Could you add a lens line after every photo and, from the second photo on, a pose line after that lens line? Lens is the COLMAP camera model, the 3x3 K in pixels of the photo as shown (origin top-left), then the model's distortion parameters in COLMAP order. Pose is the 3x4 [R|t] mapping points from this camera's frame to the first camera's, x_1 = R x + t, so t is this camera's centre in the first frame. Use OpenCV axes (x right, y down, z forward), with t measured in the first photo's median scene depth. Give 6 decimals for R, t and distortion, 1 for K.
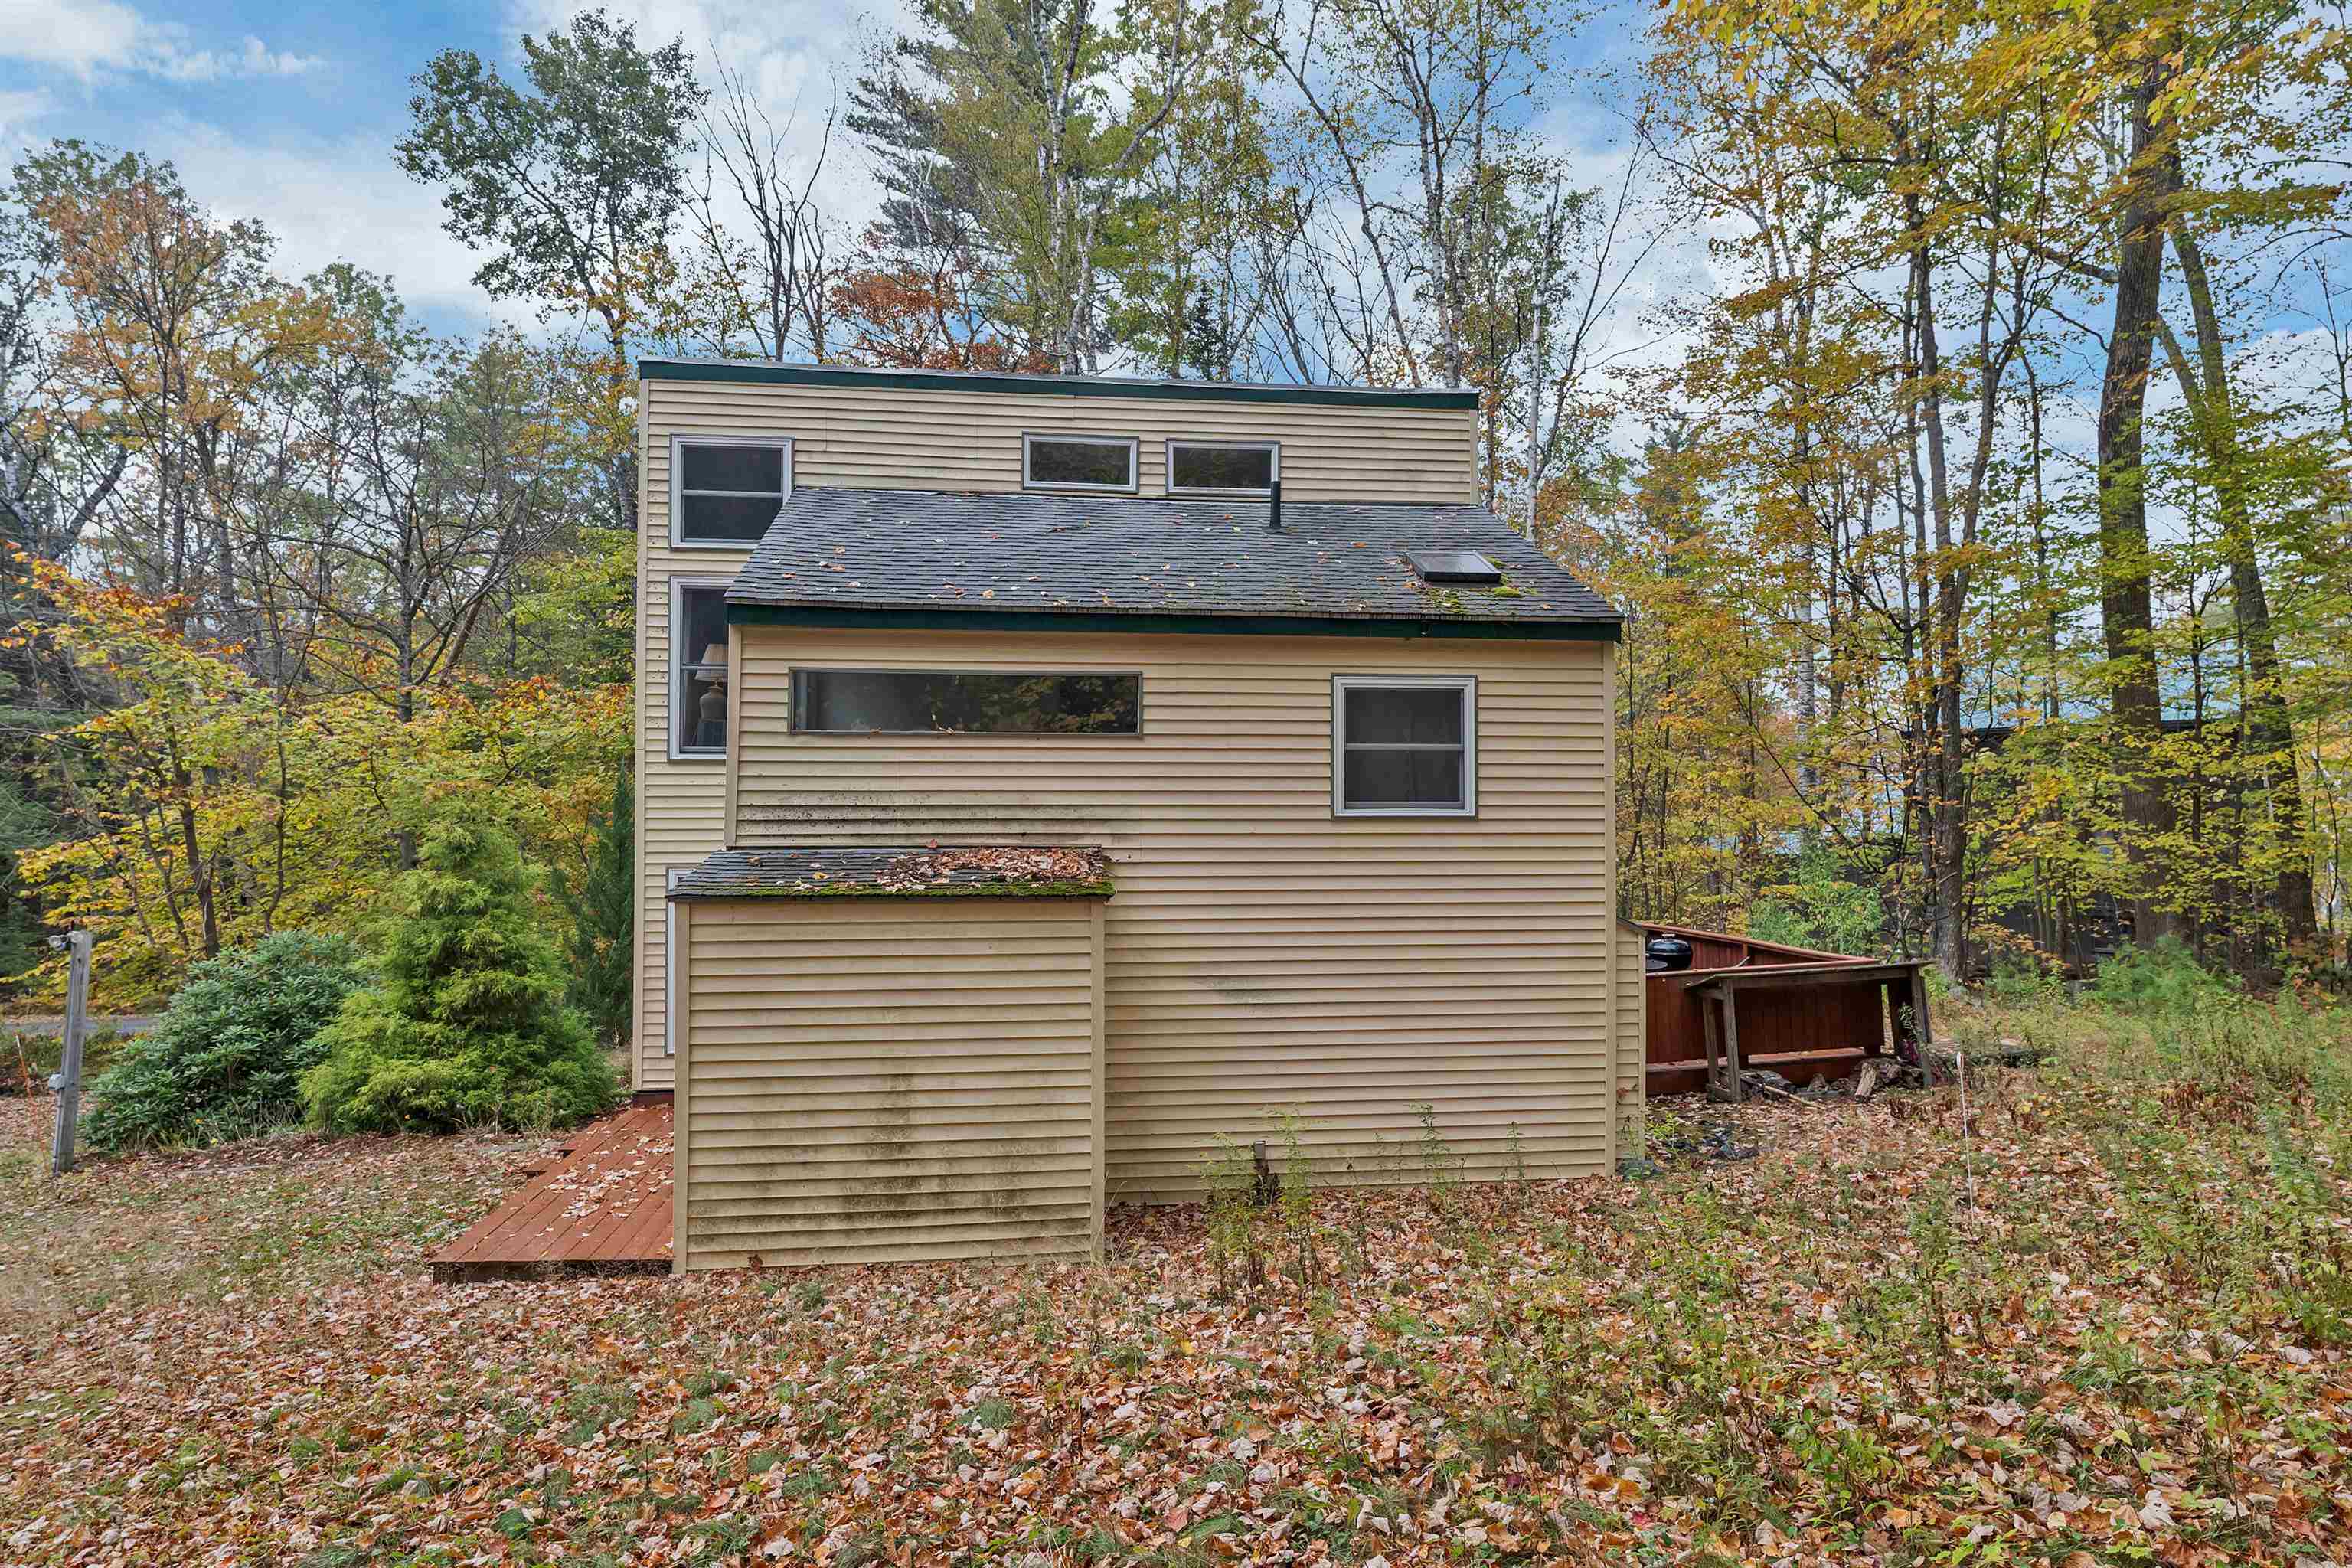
lens RADIAL K [[1308.0, 0, 1176.5], [0, 1308.0, 780.0], [0, 0, 1]] dist [0.004628, 0.000176]
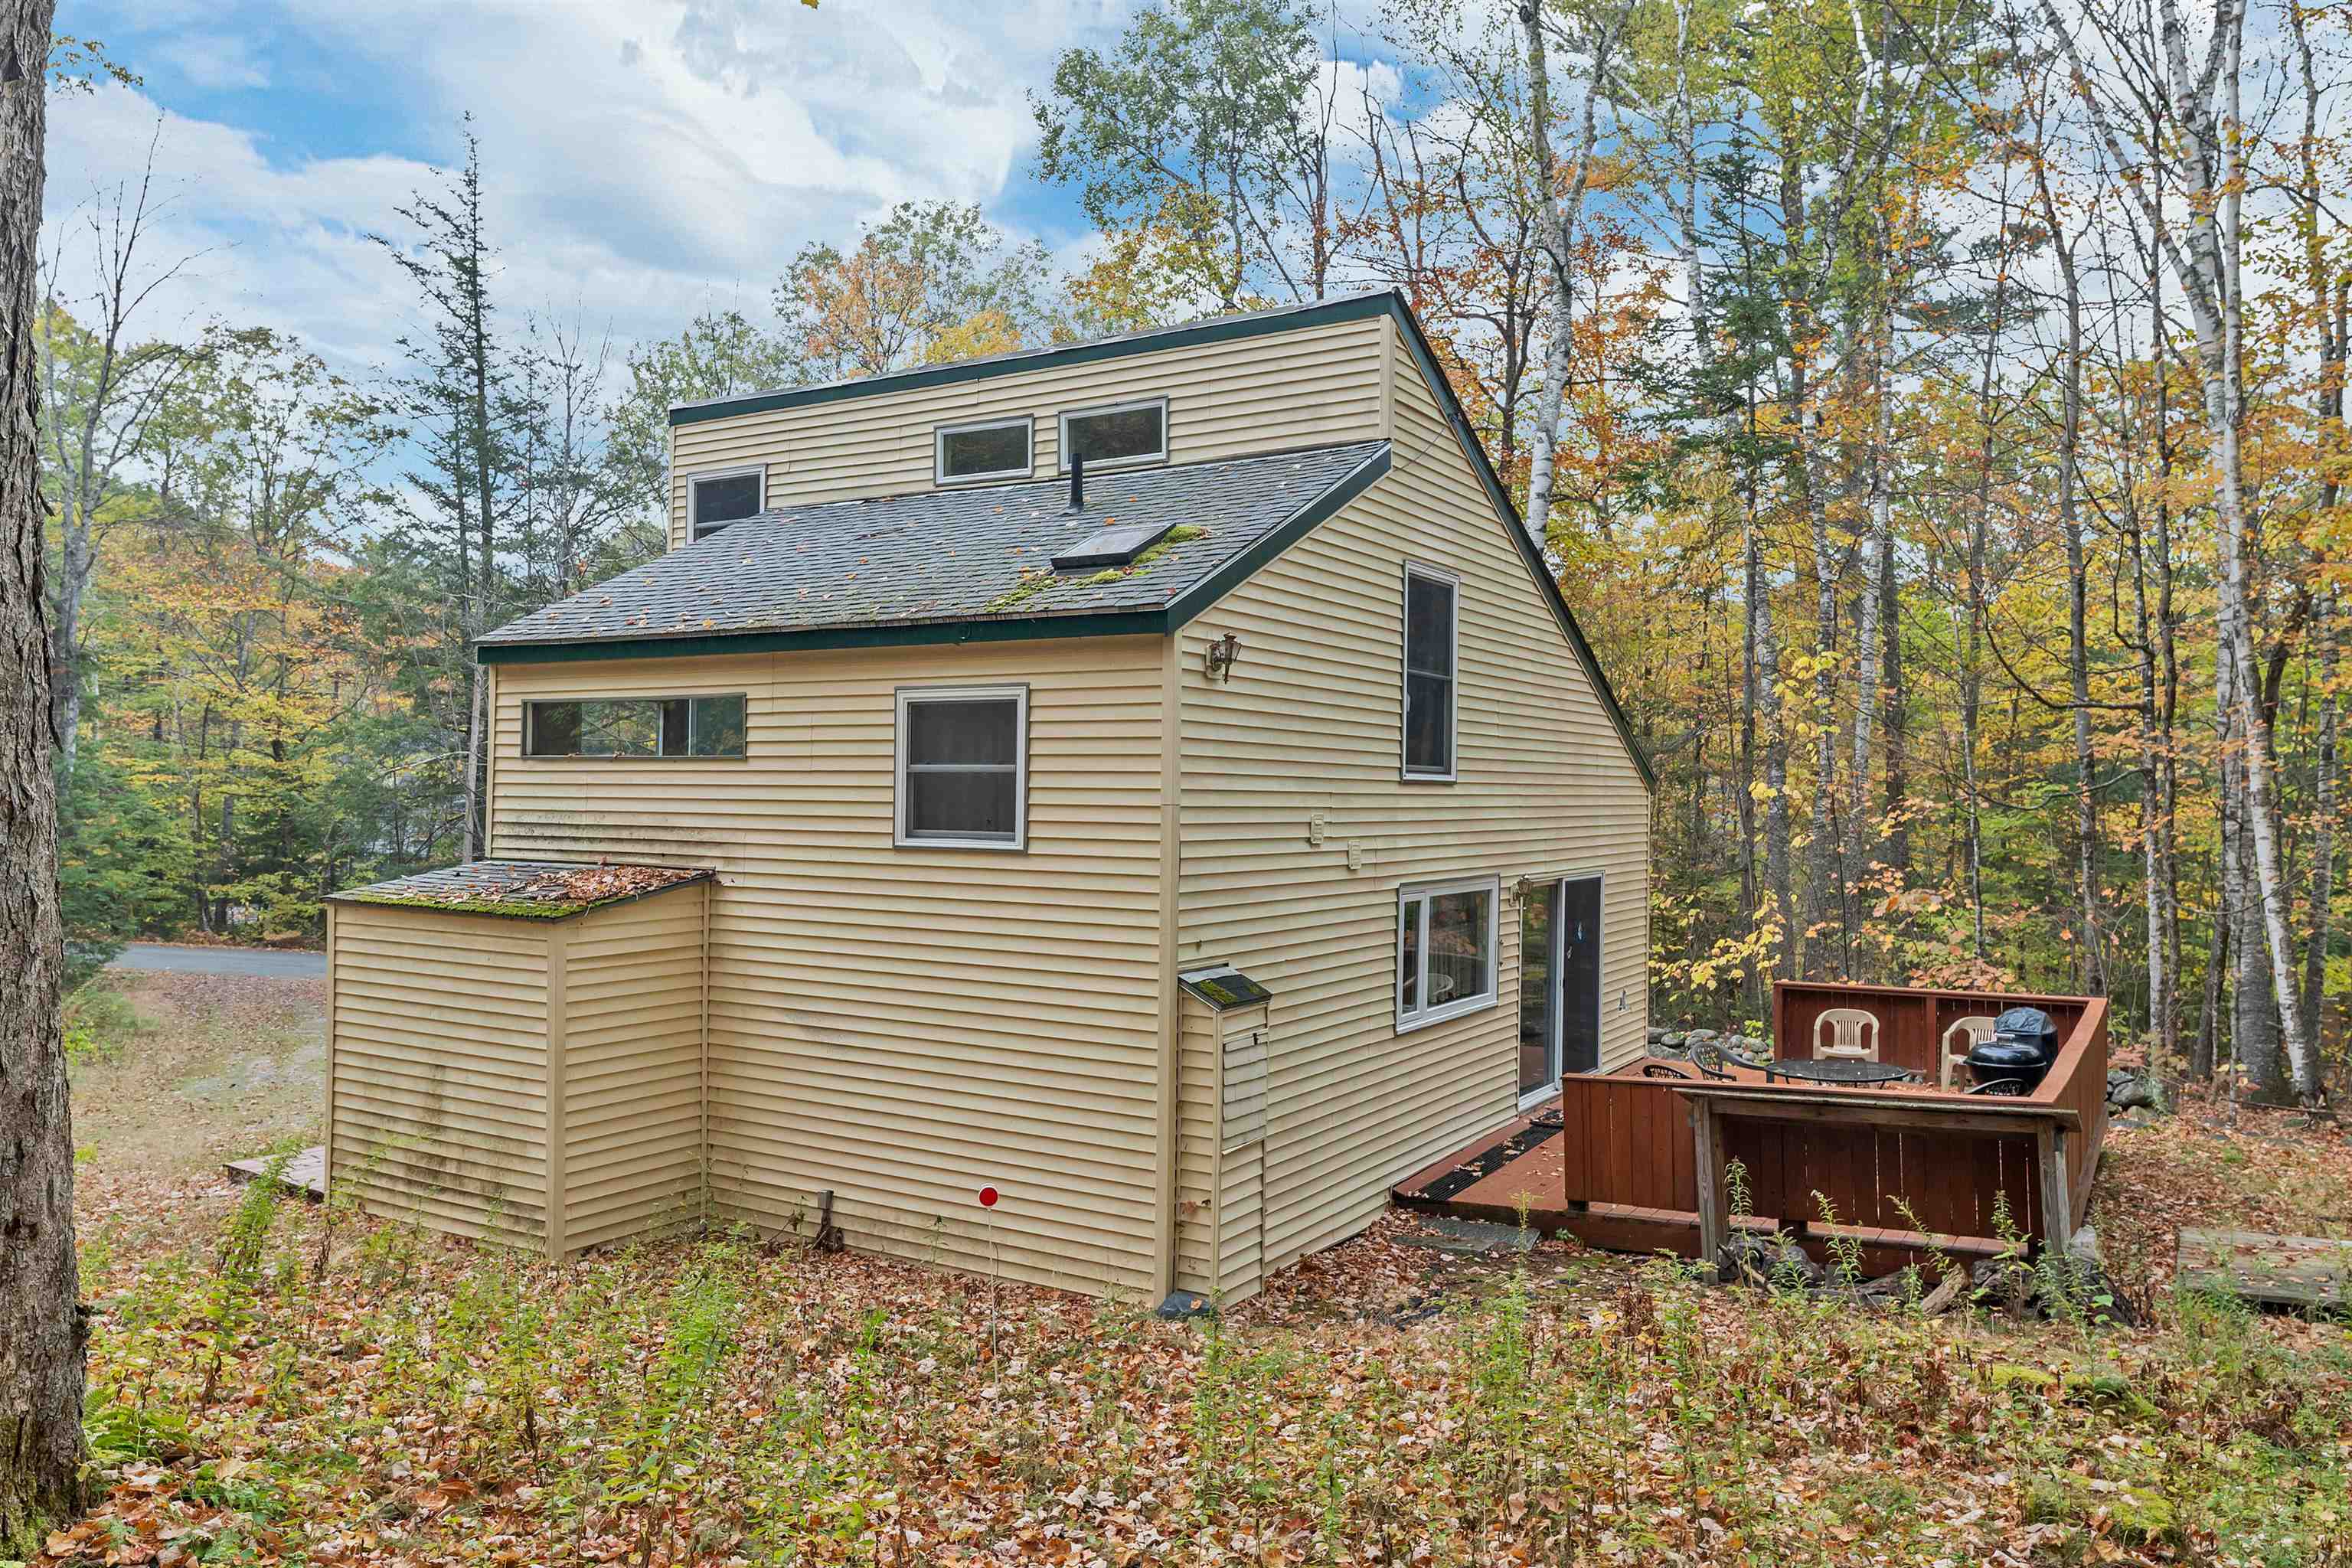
lens RADIAL K [[1608.6, 0, 1185.1], [0, 1608.6, 784.2], [0, 0, 1]] dist [-0.004165, 0.002916]
pose [[0.794742, 0.004719, -0.606929, 0.948785], [0.003206, 0.999923, 0.011973, -0.027178], [0.606939, -0.011461, 0.794666, 0.239568]]
